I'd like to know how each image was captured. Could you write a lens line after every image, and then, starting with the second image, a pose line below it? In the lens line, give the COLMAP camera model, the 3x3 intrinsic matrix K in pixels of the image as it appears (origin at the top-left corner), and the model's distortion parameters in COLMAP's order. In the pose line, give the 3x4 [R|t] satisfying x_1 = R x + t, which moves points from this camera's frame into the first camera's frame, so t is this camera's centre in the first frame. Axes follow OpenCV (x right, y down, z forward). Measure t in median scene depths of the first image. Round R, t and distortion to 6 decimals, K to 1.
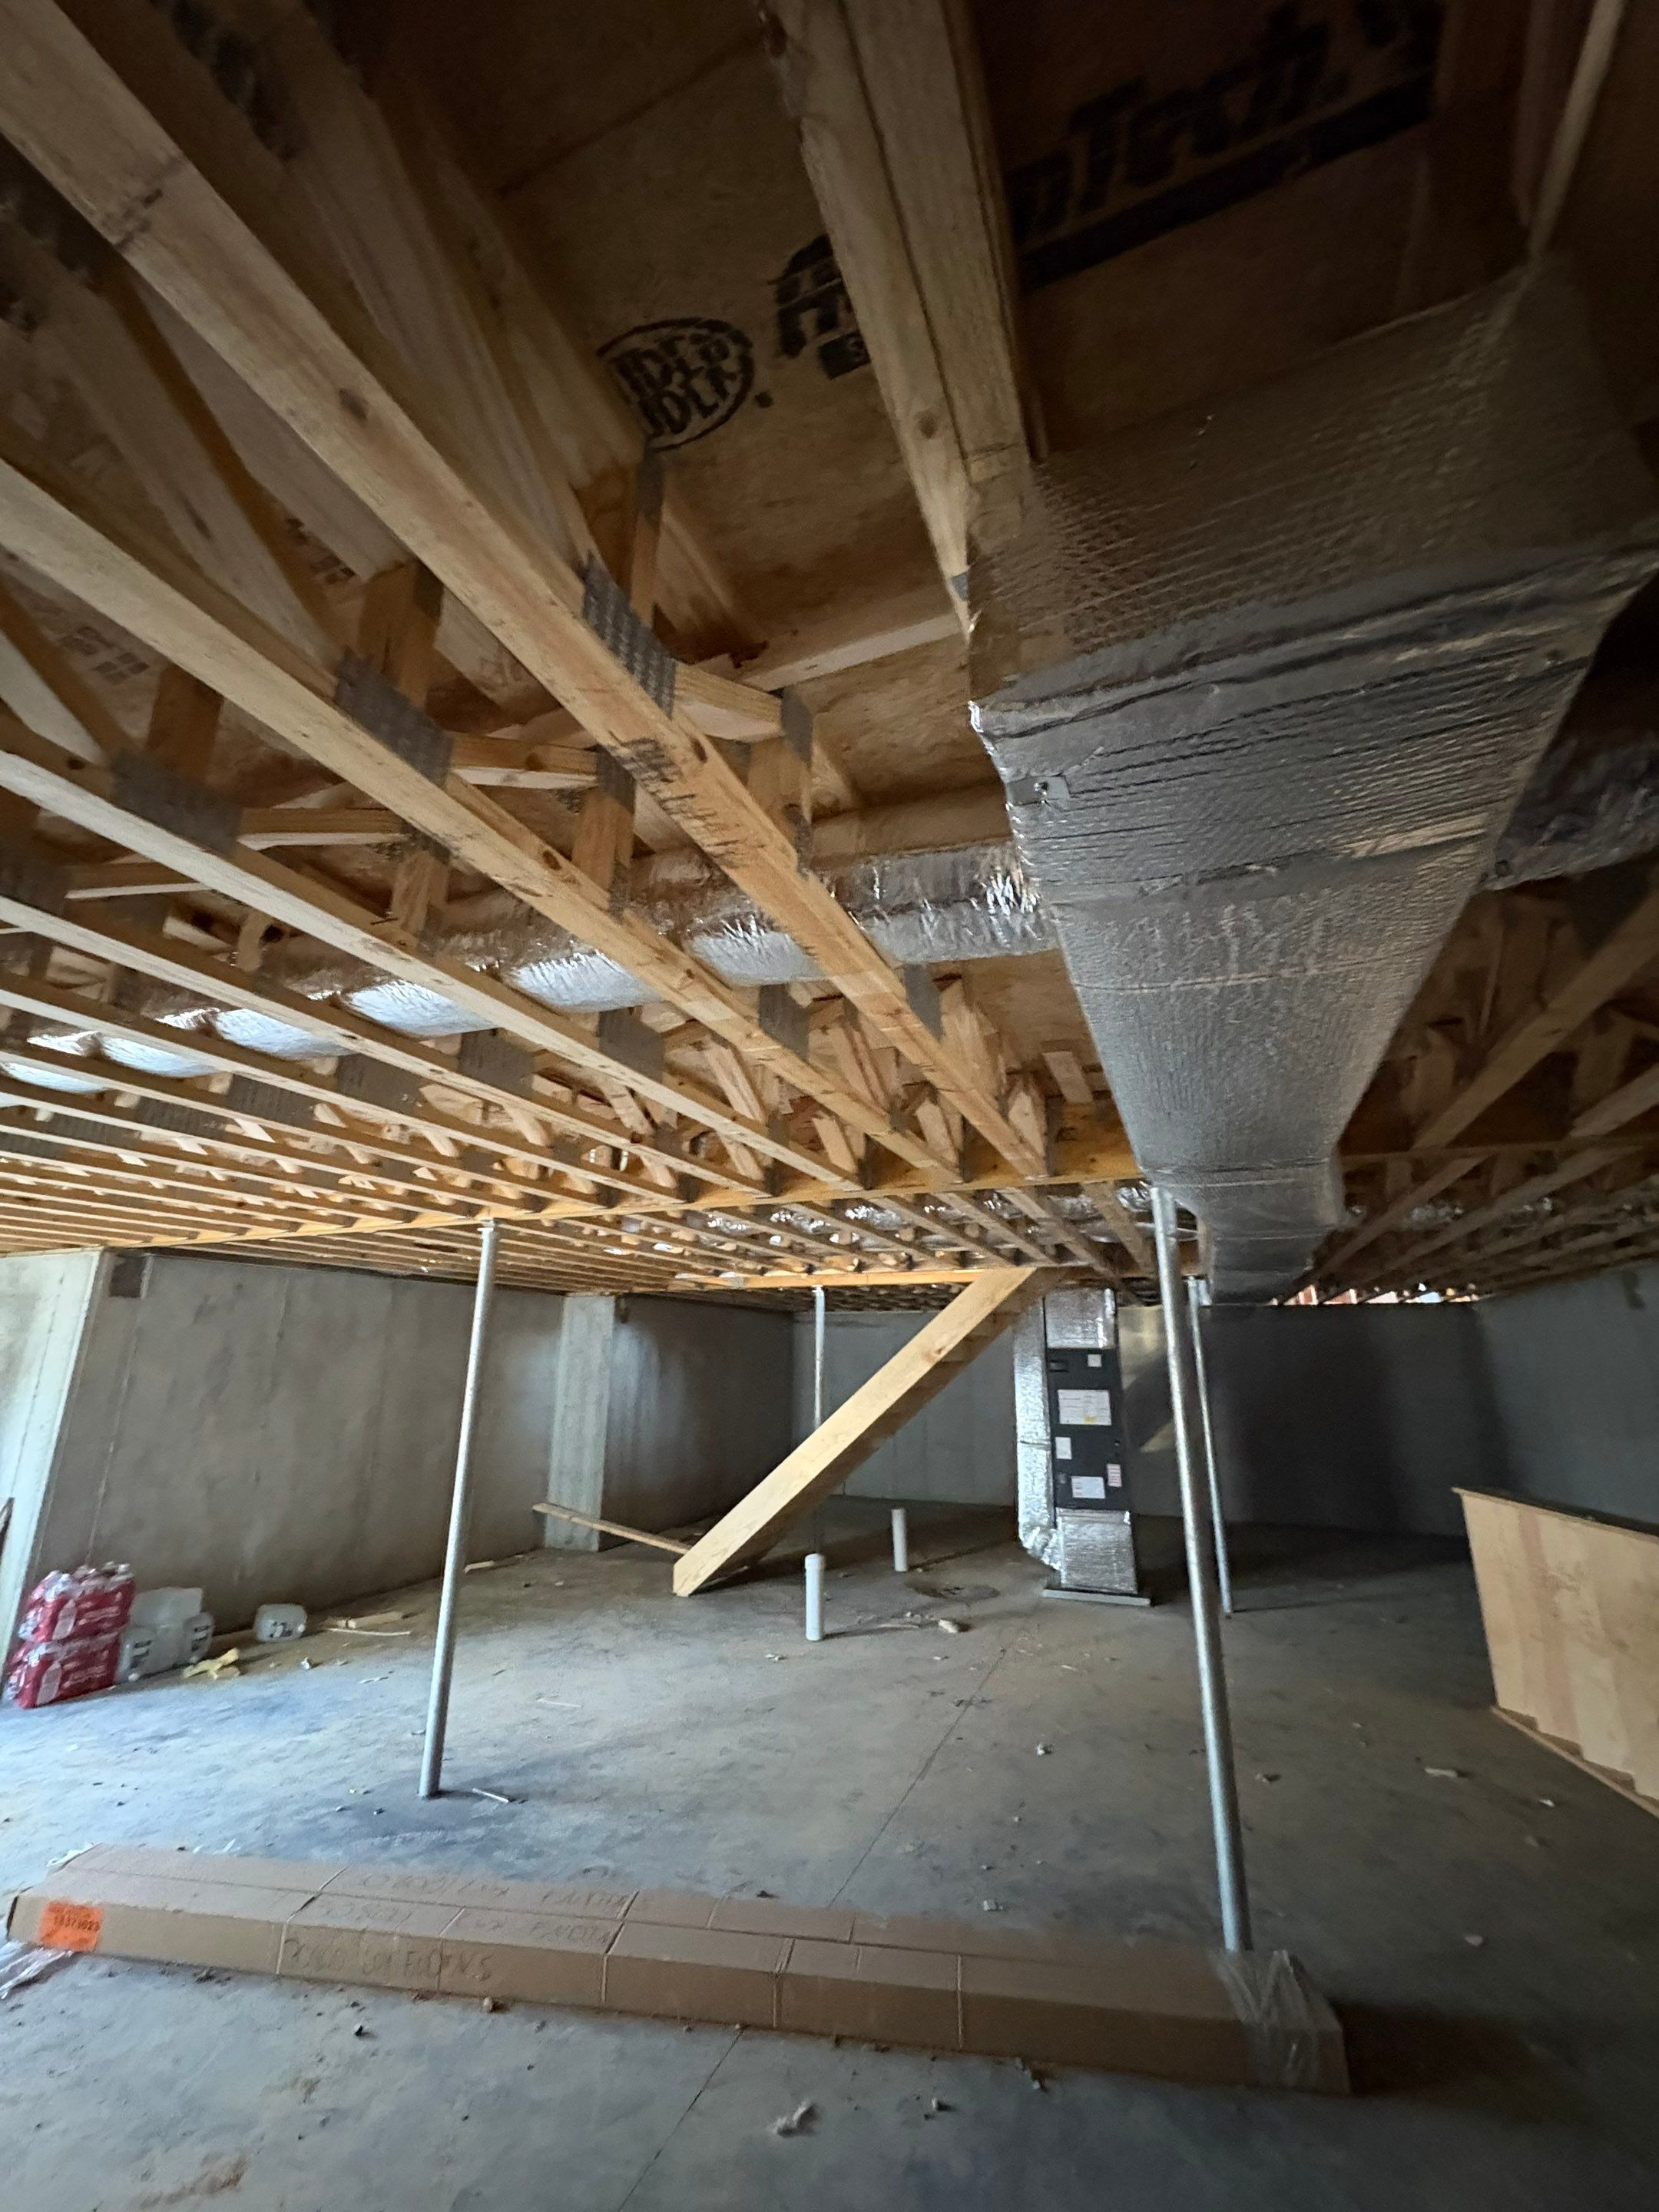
lens RADIAL K [[880.8, 0, 829.5], [0, 880.8, 1106.0], [0, 0, 1]] dist [0.000983, 0.000034]
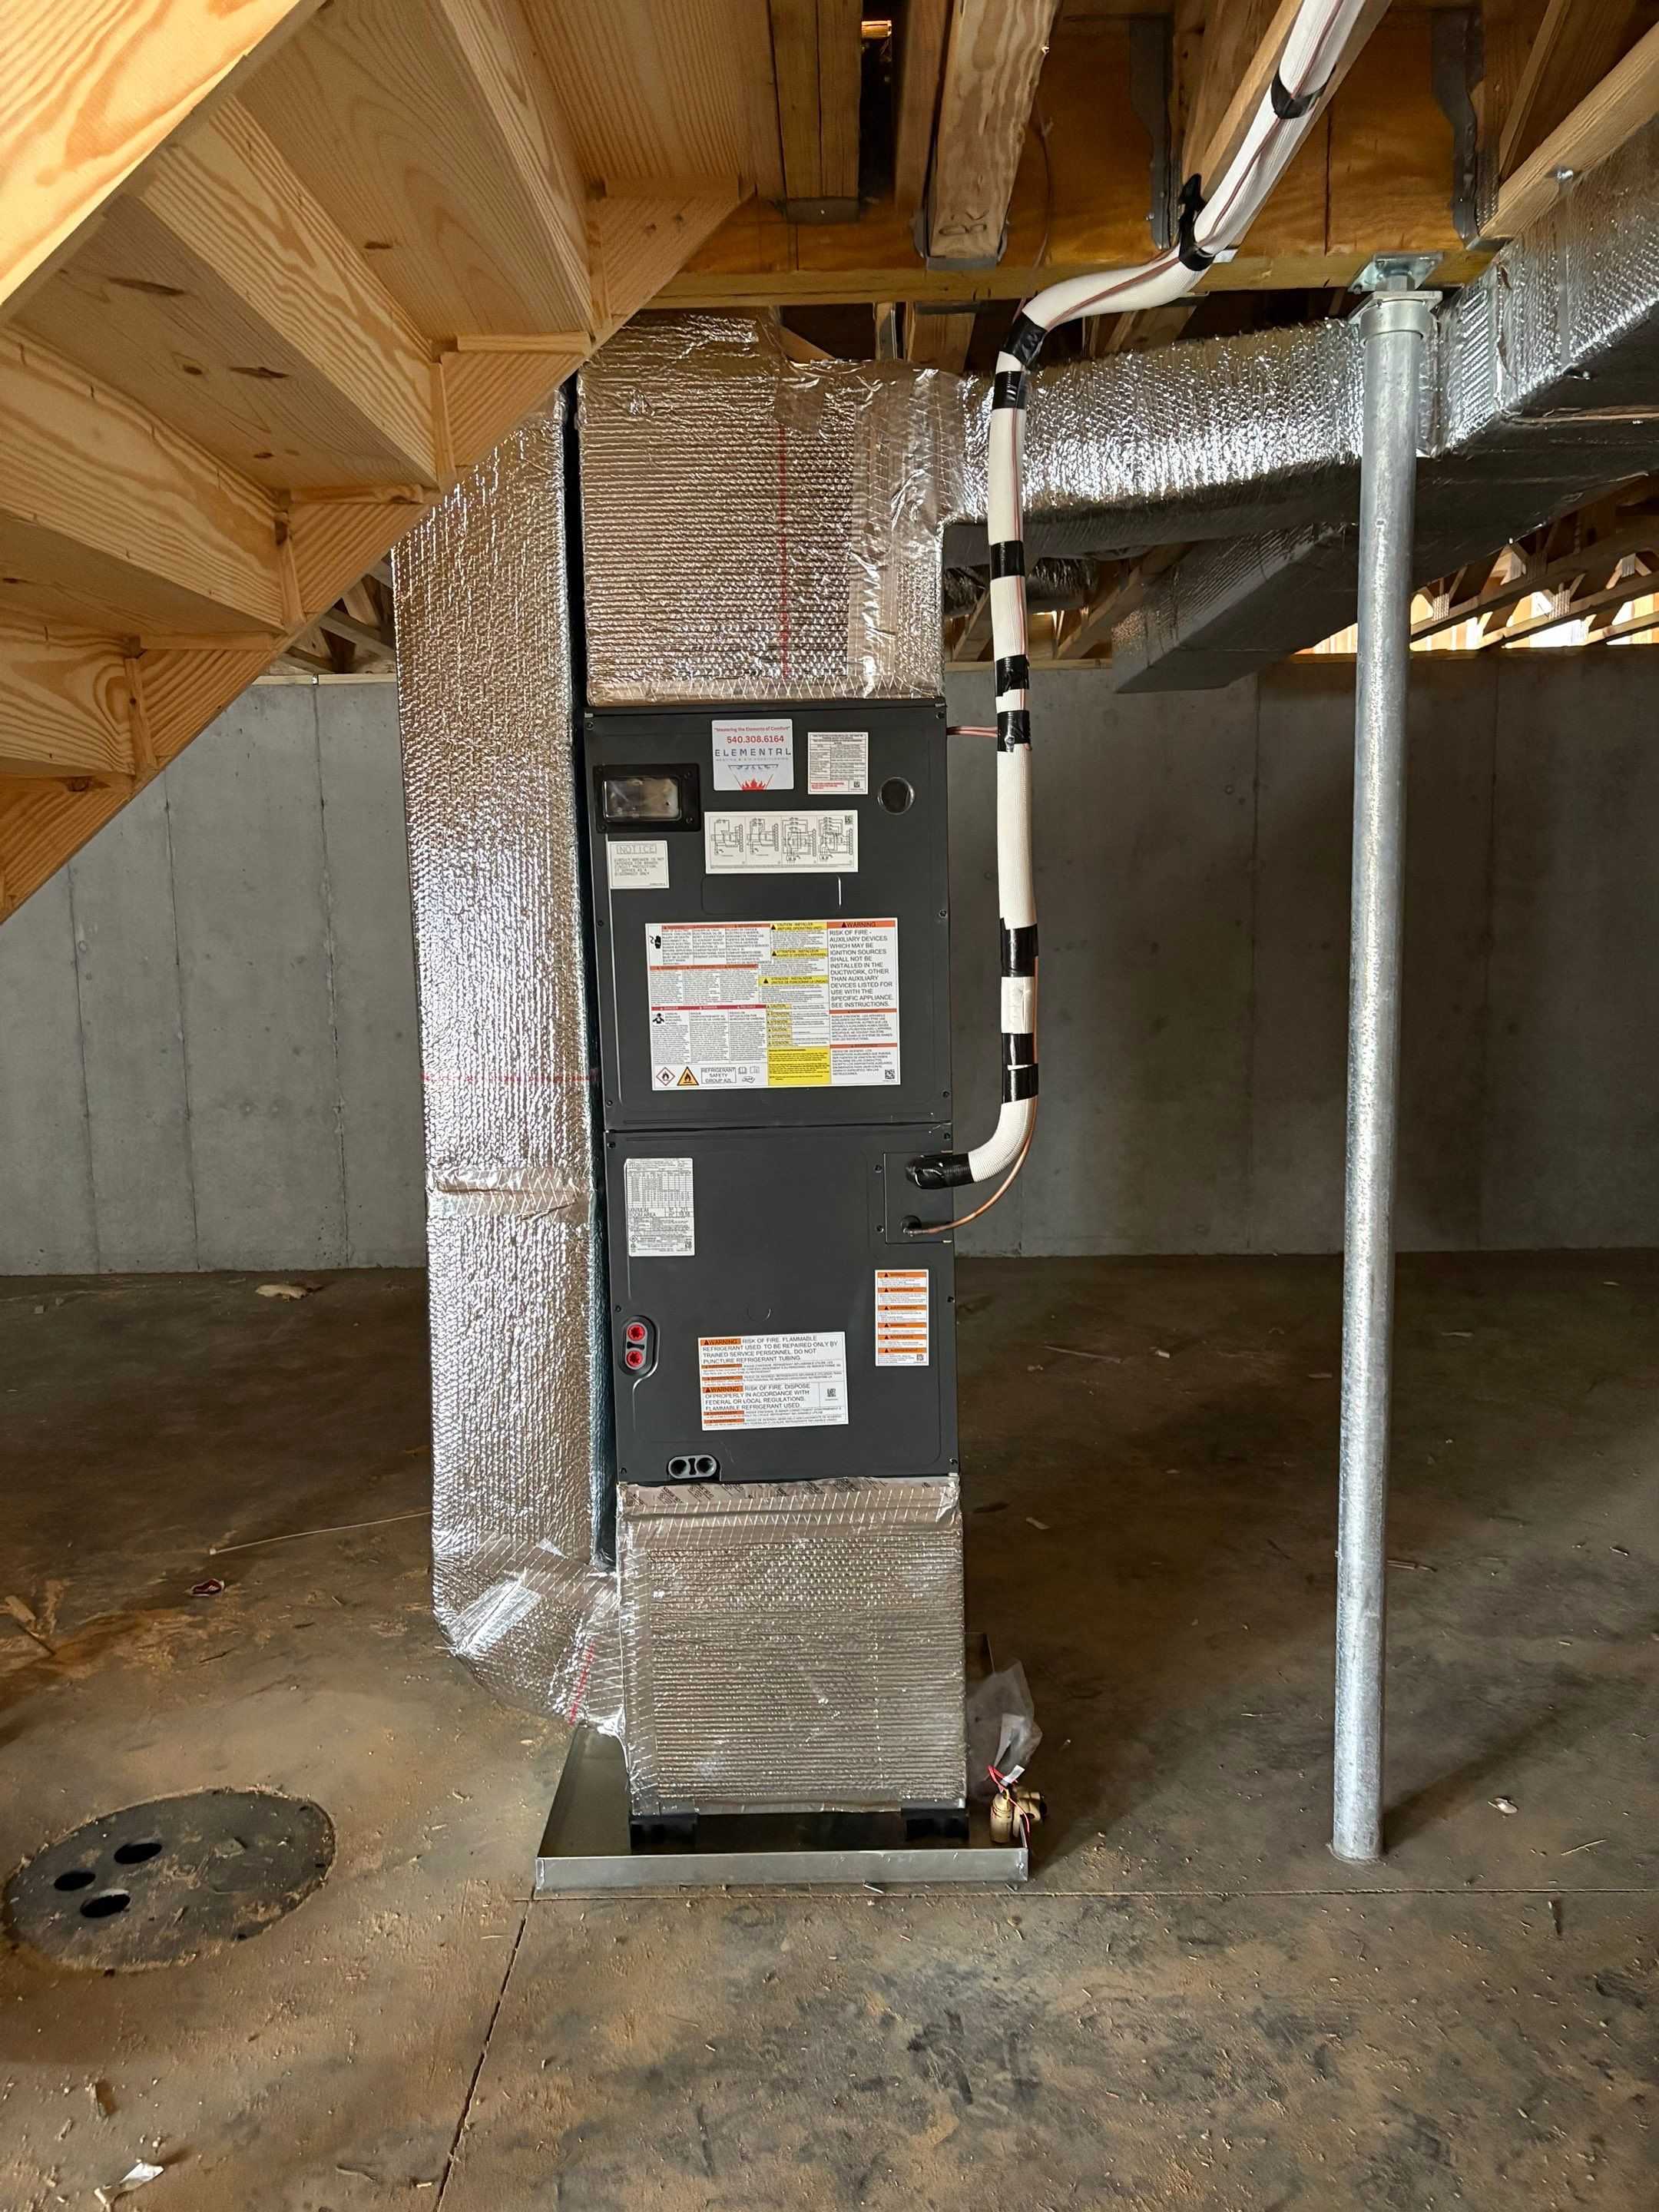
lens RADIAL K [[1703.2, 0, 860.4], [0, 1703.2, 1105.8], [0, 0, 1]] dist [0.078017, -0.071104]
pose [[0.901559, -0.081740, 0.424864, 0.145630], [-0.101110, 0.914995, 0.390590, 0.213665], [-0.420676, -0.395098, 0.816657, 0.679767]]
